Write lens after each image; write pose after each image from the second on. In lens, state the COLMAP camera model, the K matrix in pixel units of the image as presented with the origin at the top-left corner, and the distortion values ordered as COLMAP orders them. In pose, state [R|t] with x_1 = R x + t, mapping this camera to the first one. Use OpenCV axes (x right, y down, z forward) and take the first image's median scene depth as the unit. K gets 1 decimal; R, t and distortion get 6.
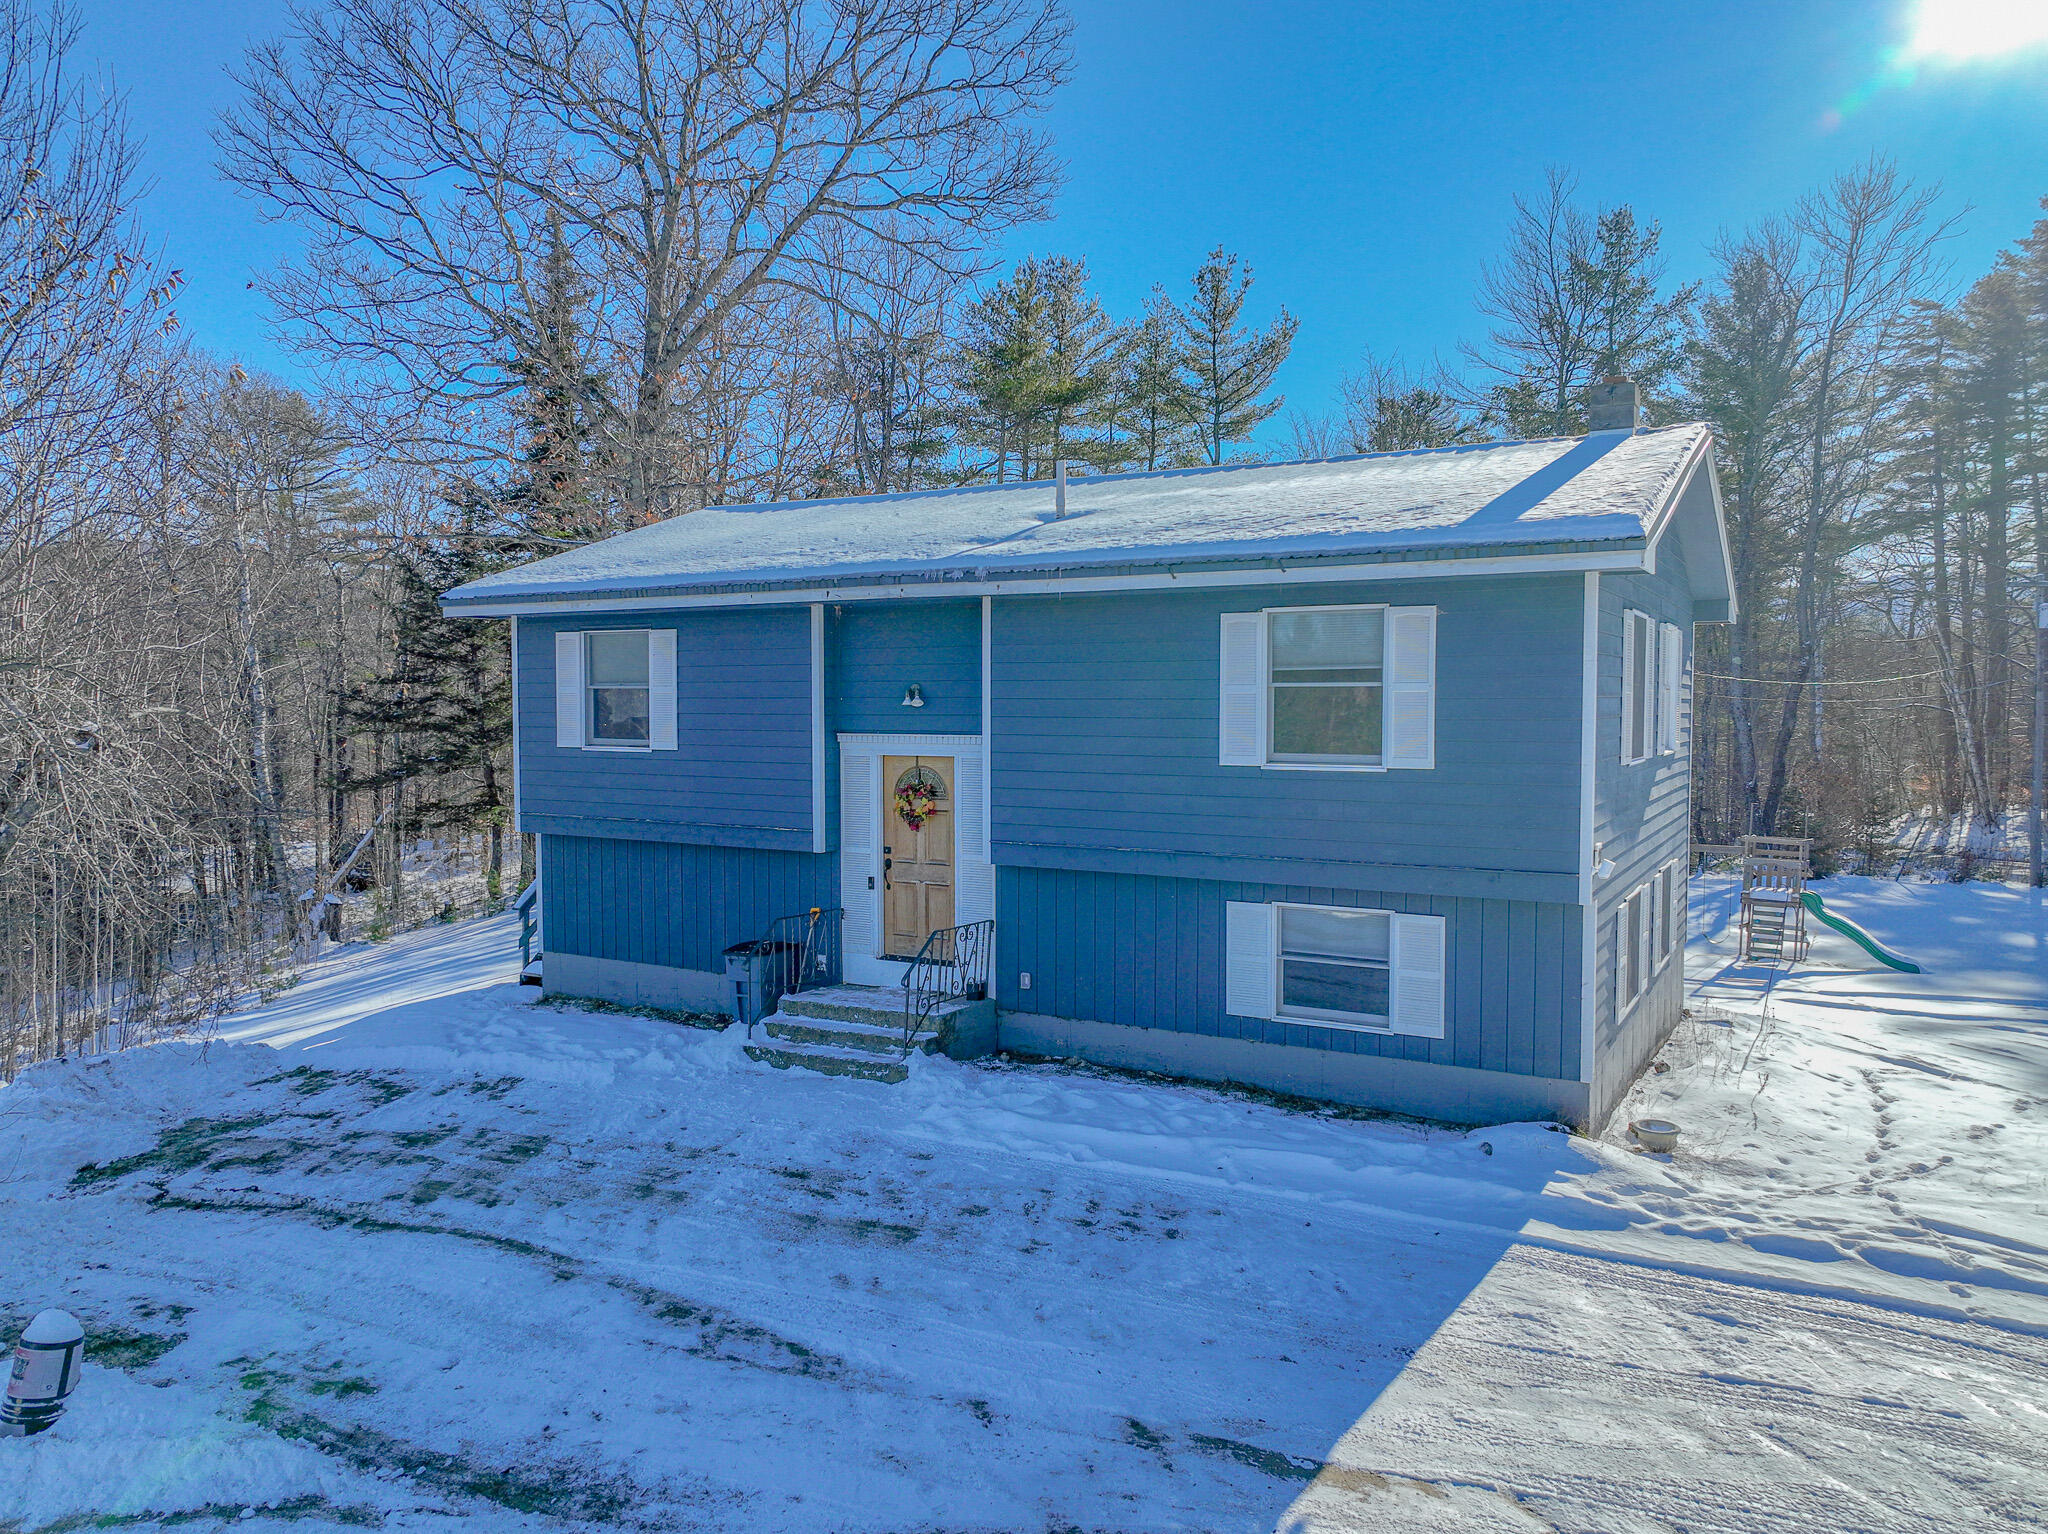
lens RADIAL K [[1444.7, 0, 1024.0], [0, 1444.7, 767.0], [0, 0, 1]] dist [-0.001776, 0.006663]
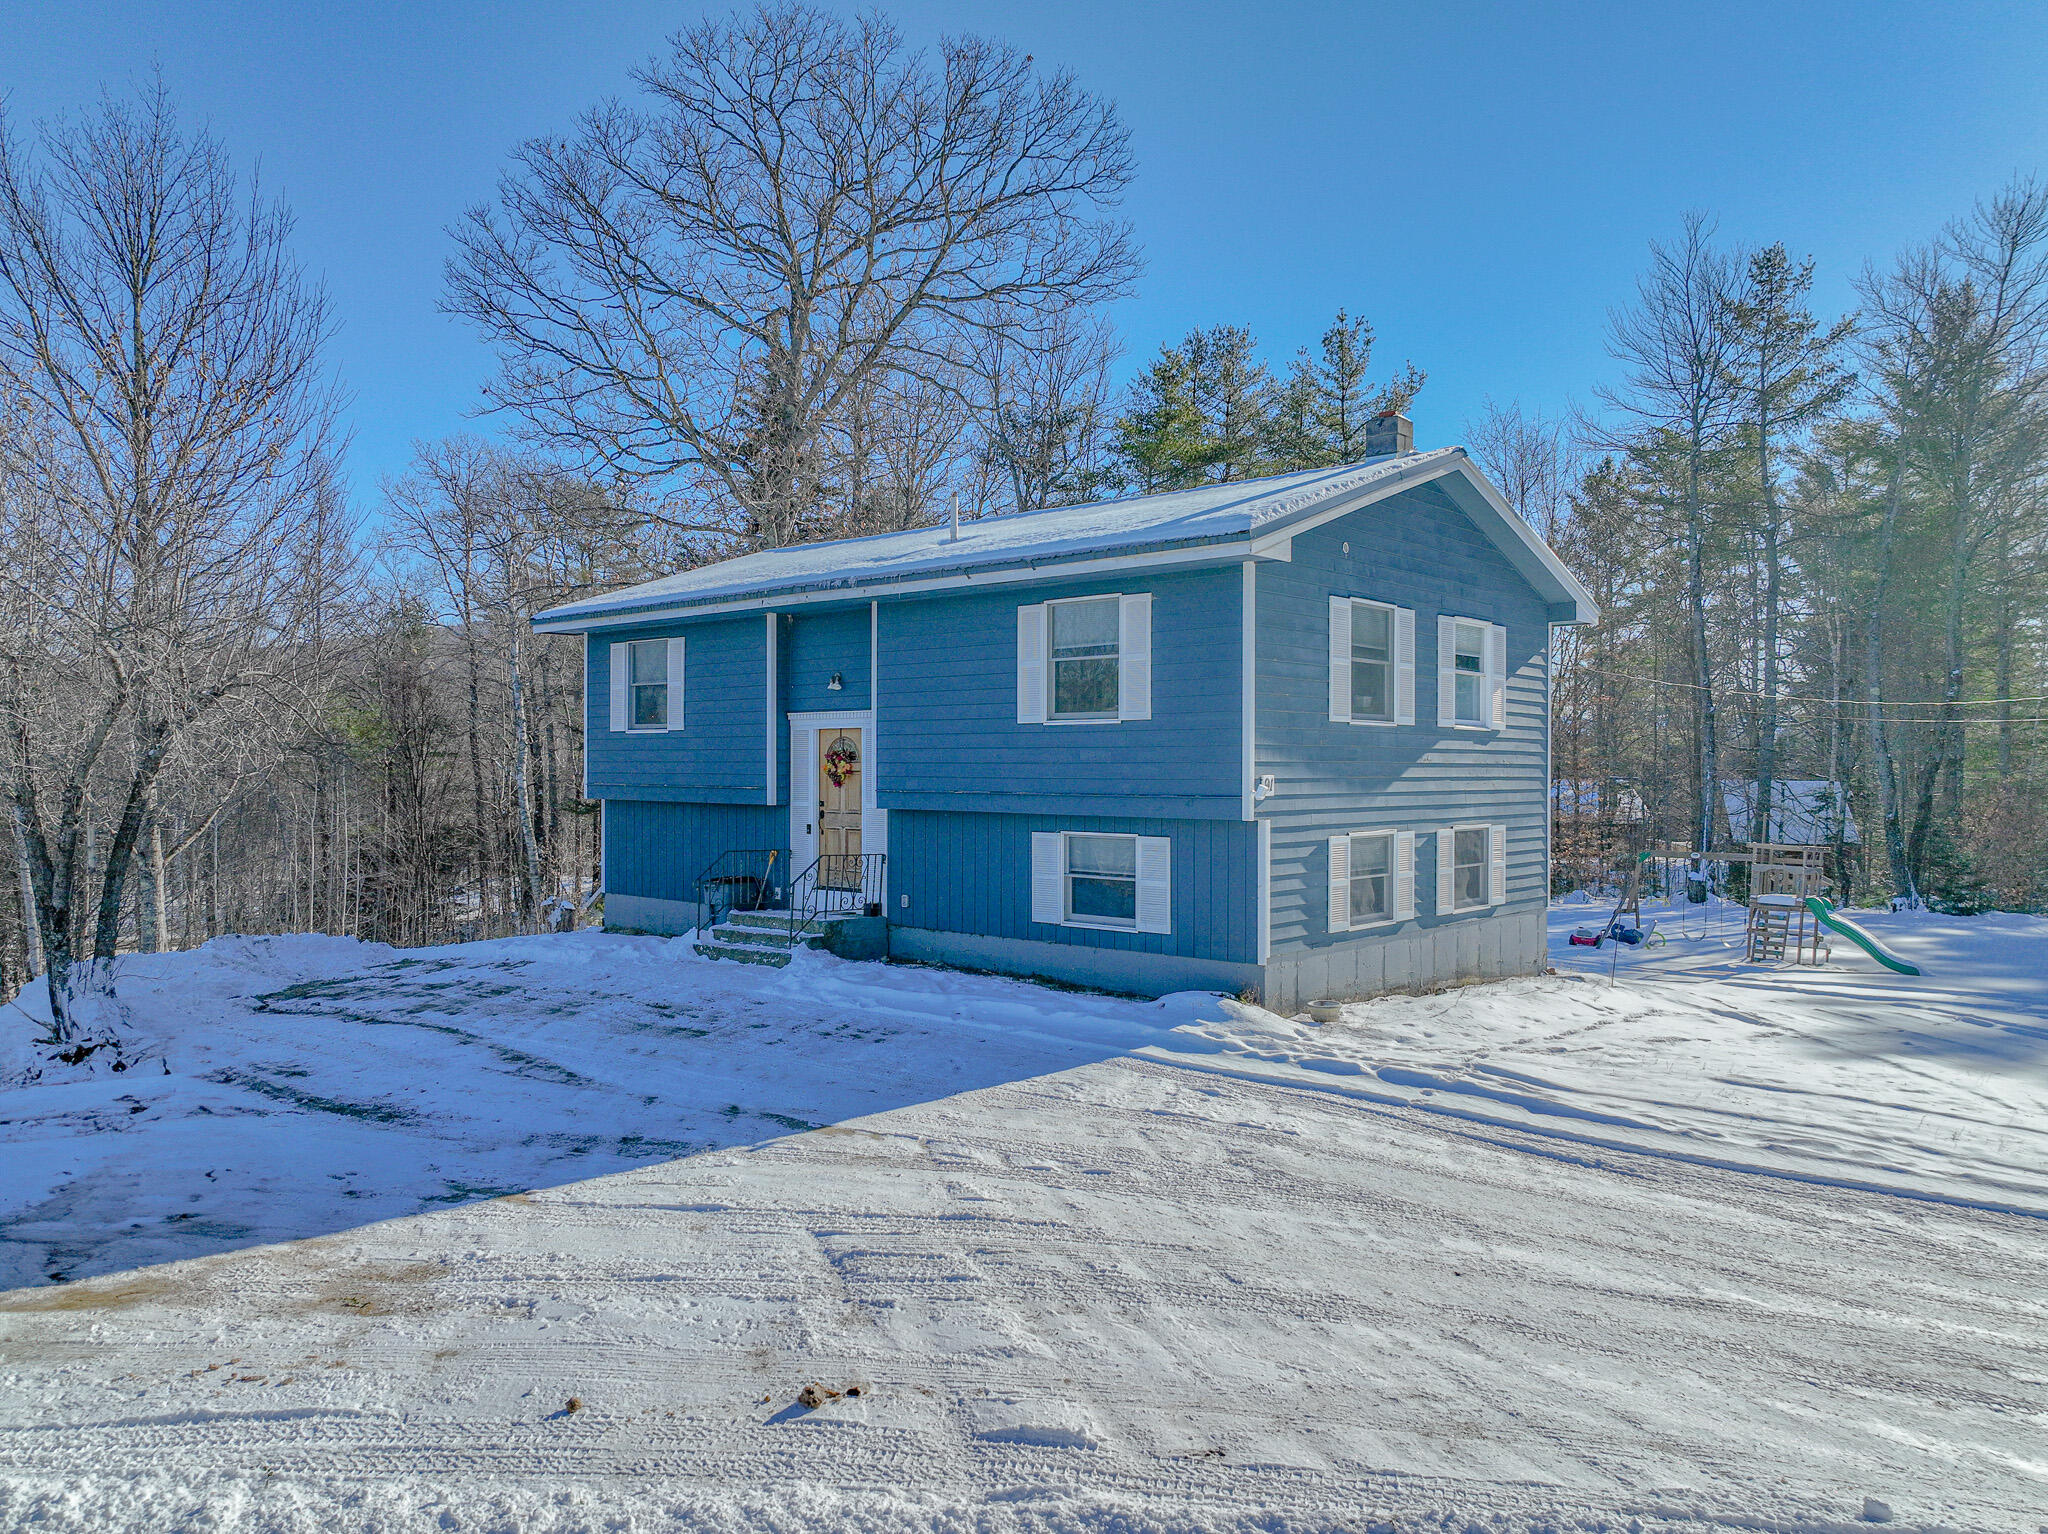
lens RADIAL K [[1445.3, 0, 1024.0], [0, 1445.3, 767.0], [0, 0, 1]] dist [0.004425, 0.012428]
pose [[0.979875, 0.002616, -0.199596, 0.344234], [-0.011878, 0.998906, -0.045219, 0.082675], [0.199260, 0.046680, 0.978834, -0.225321]]
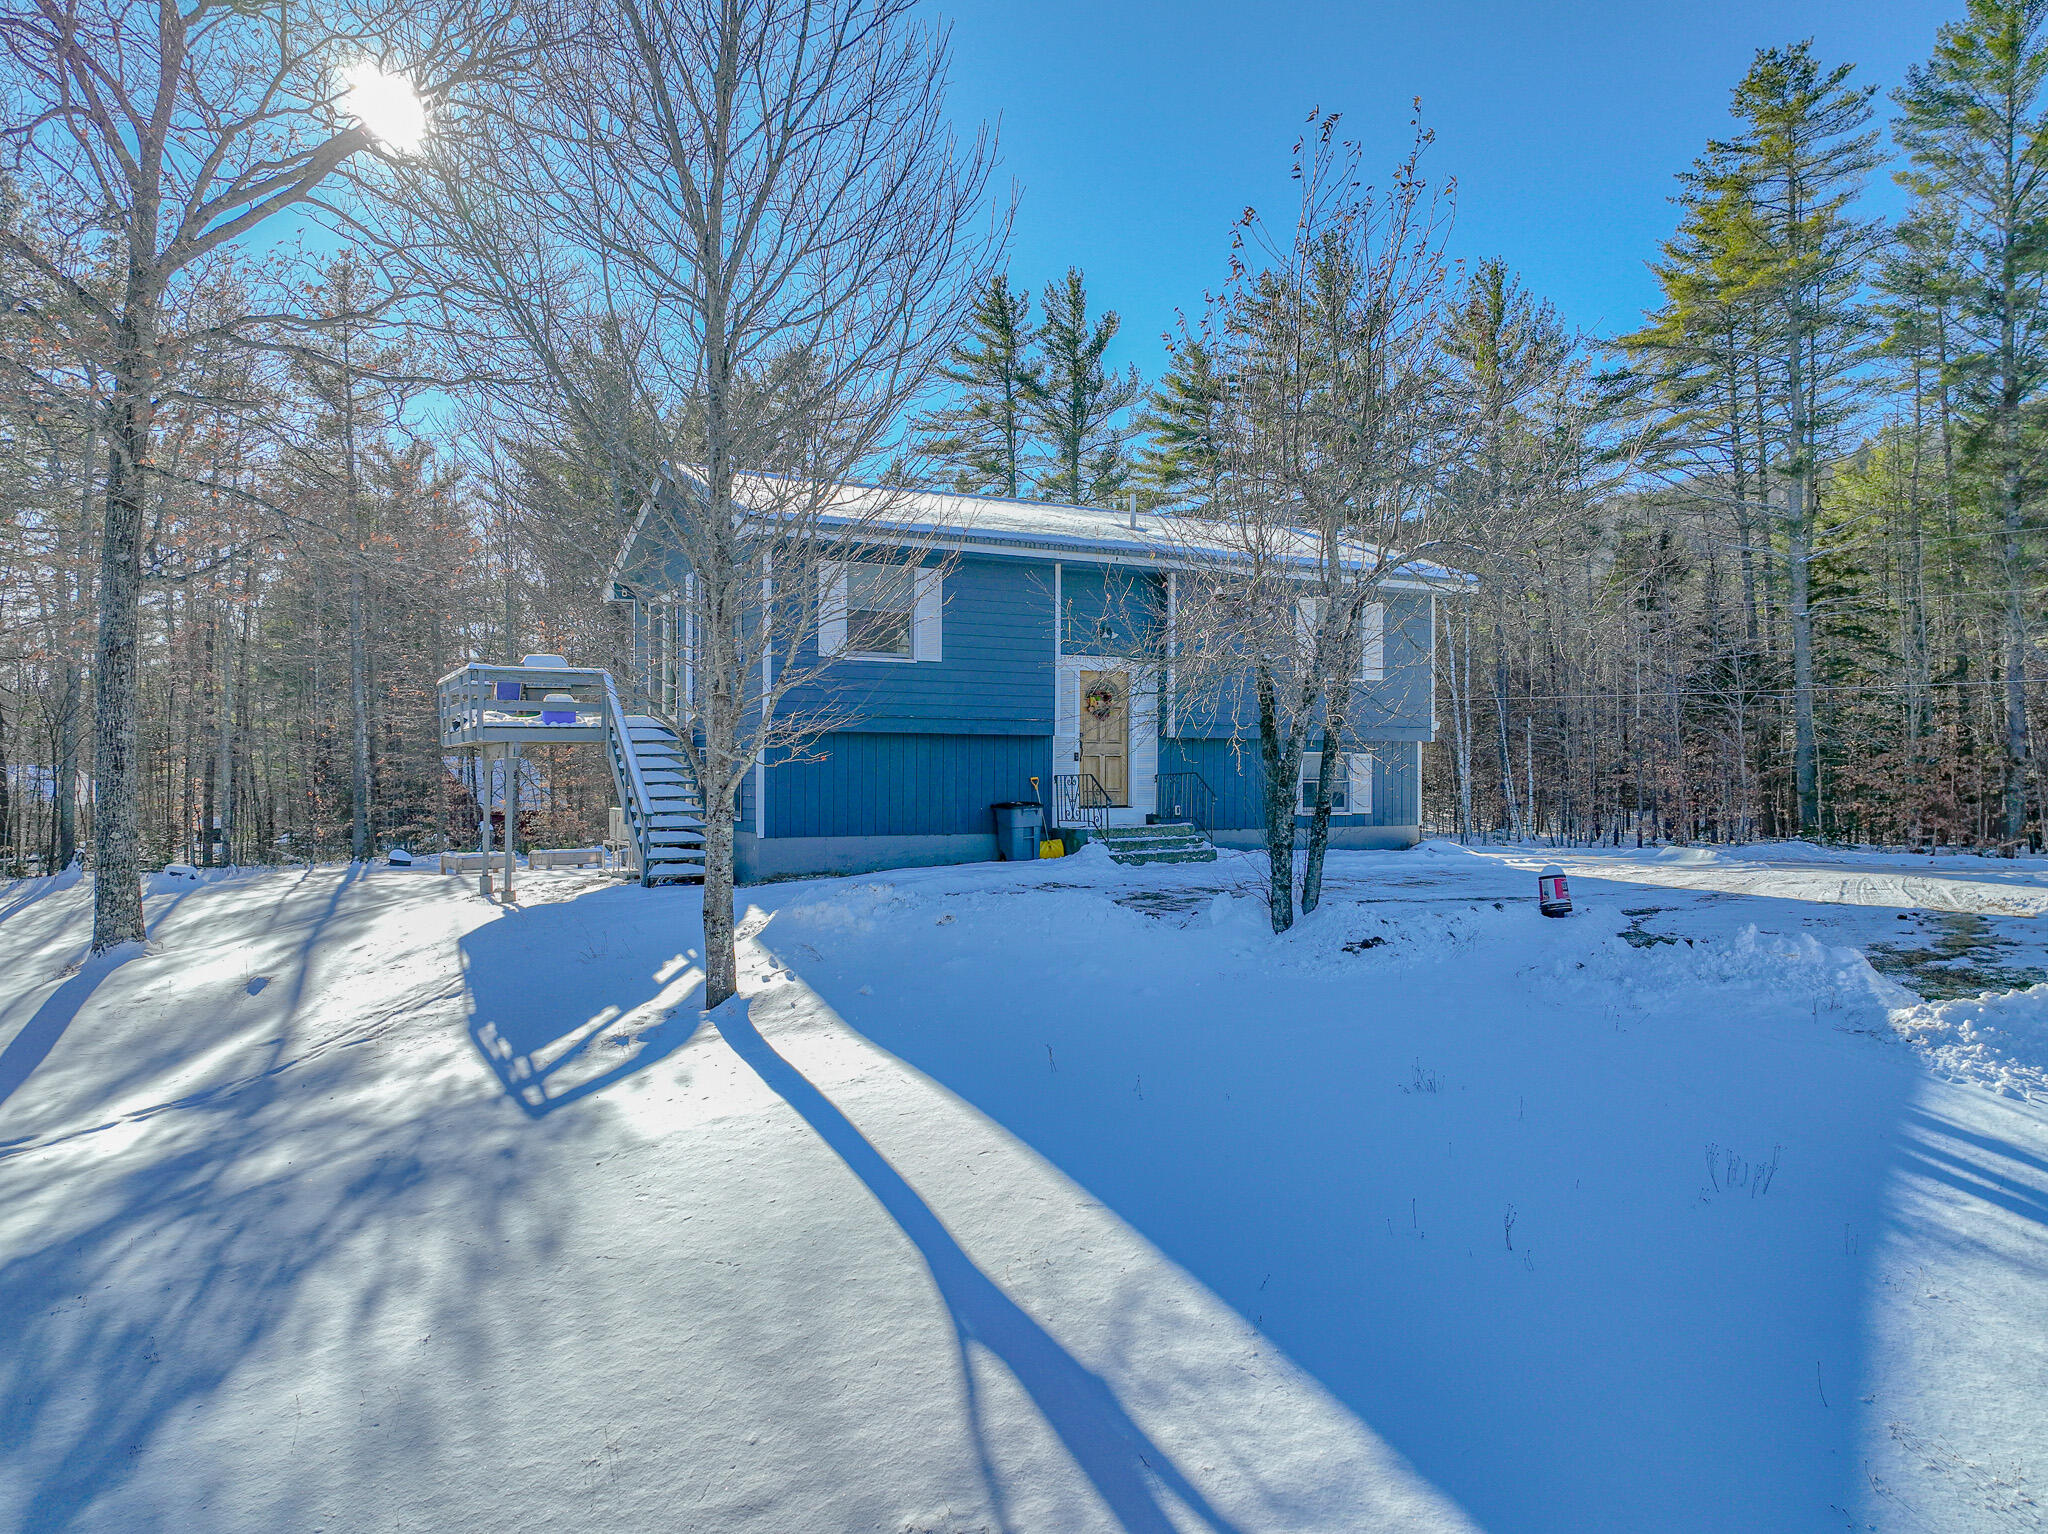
lens RADIAL K [[1445.3, 0, 1024.0], [0, 1445.3, 767.0], [0, 0, 1]] dist [0.004425, 0.012428]
pose [[0.513858, 0.014038, 0.857760, -1.425098], [0.045054, 0.998045, -0.043324, 0.154623], [-0.856691, 0.060908, 0.512221, 0.300210]]
